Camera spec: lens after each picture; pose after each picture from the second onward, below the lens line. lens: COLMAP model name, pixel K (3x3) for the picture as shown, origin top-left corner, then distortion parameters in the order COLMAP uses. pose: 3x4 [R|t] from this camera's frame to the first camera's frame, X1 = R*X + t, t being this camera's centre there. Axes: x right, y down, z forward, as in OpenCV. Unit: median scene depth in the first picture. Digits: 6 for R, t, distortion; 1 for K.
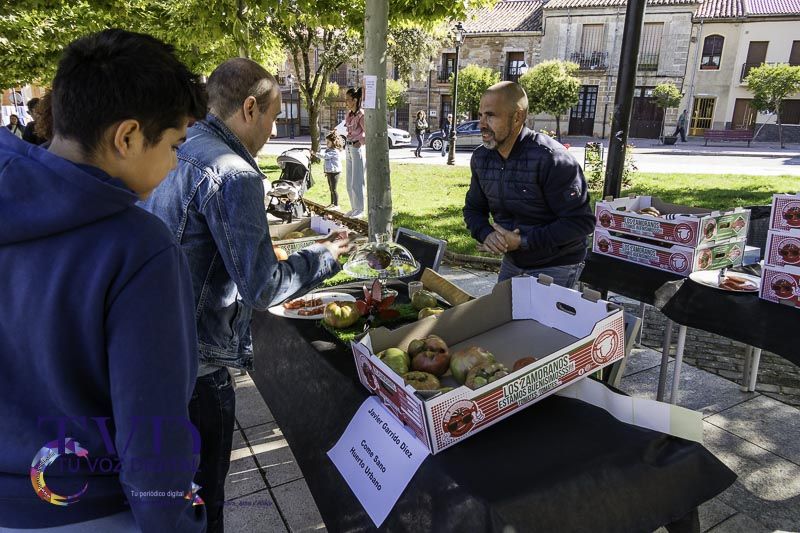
lens RADIAL K [[609.9, 0, 403.4], [0, 609.9, 262.0], [0, 0, 1]] dist [-0.007949, -0.004086]
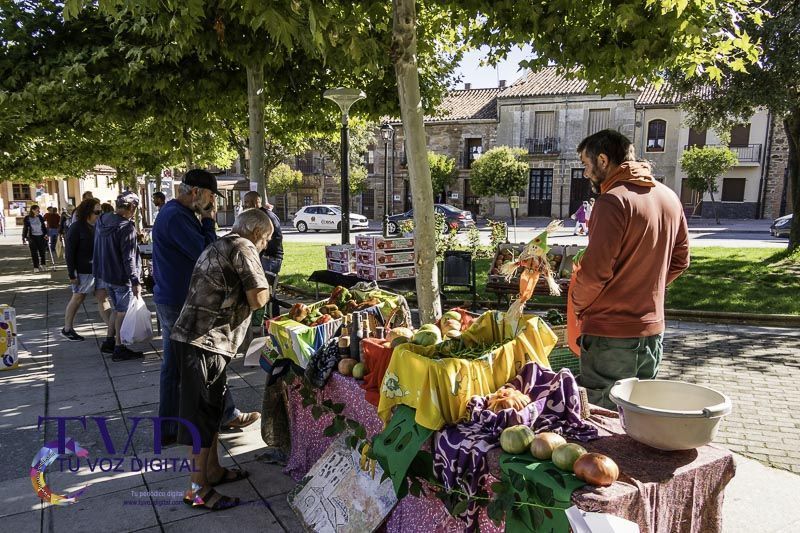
lens RADIAL K [[674.1, 0, 399.2], [0, 674.1, 270.2], [0, 0, 1]] dist [0.010204, -0.017602]
pose [[0.999743, -0.020350, 0.010026, 0.047576], [0.021486, 0.991212, -0.130527, 0.026073], [-0.007281, 0.130709, 0.991394, -0.115716]]
